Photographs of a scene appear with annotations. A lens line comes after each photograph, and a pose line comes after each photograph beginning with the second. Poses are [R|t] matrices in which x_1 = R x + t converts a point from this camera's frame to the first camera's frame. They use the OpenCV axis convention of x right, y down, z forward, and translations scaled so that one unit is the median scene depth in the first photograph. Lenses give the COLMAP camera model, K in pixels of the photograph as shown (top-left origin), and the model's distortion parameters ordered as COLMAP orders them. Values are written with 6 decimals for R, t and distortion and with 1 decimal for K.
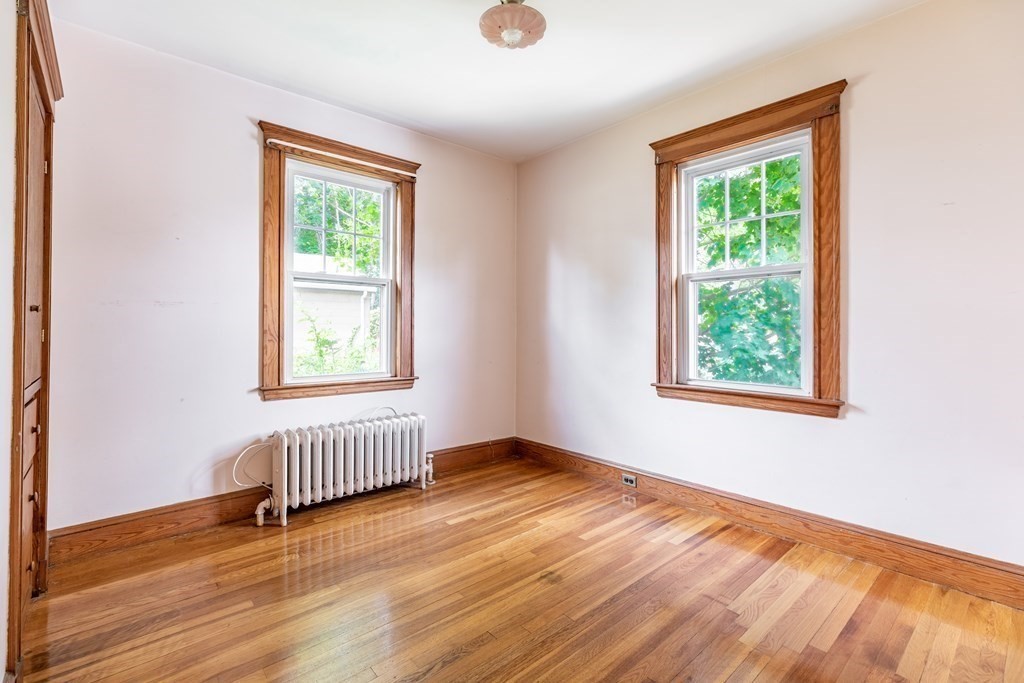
lens RADIAL K [[468.5, 0, 519.6], [0, 468.5, 326.7], [0, 0, 1]] dist [0.000498, 0.000037]
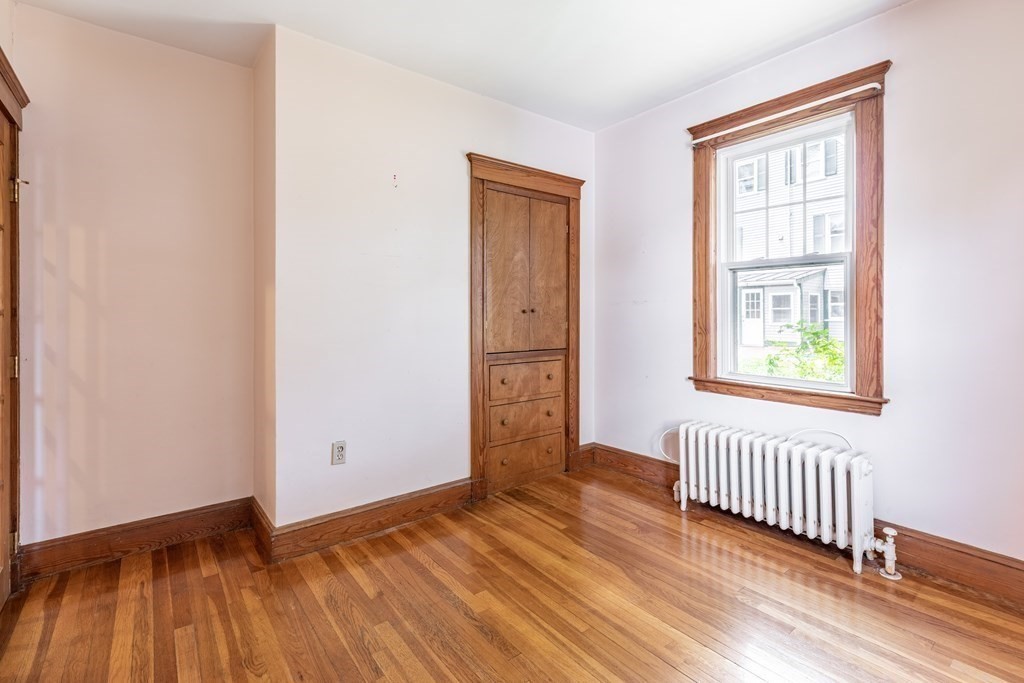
lens RADIAL K [[468.5, 0, 519.2], [0, 468.5, 320.2], [0, 0, 1]] dist [0.000498, 0.000037]
pose [[-0.049995, 0.004037, -0.998741, 0.518691], [0.000953, 0.999992, 0.003994, -0.004269], [0.998749, -0.000753, -0.049998, 0.637546]]
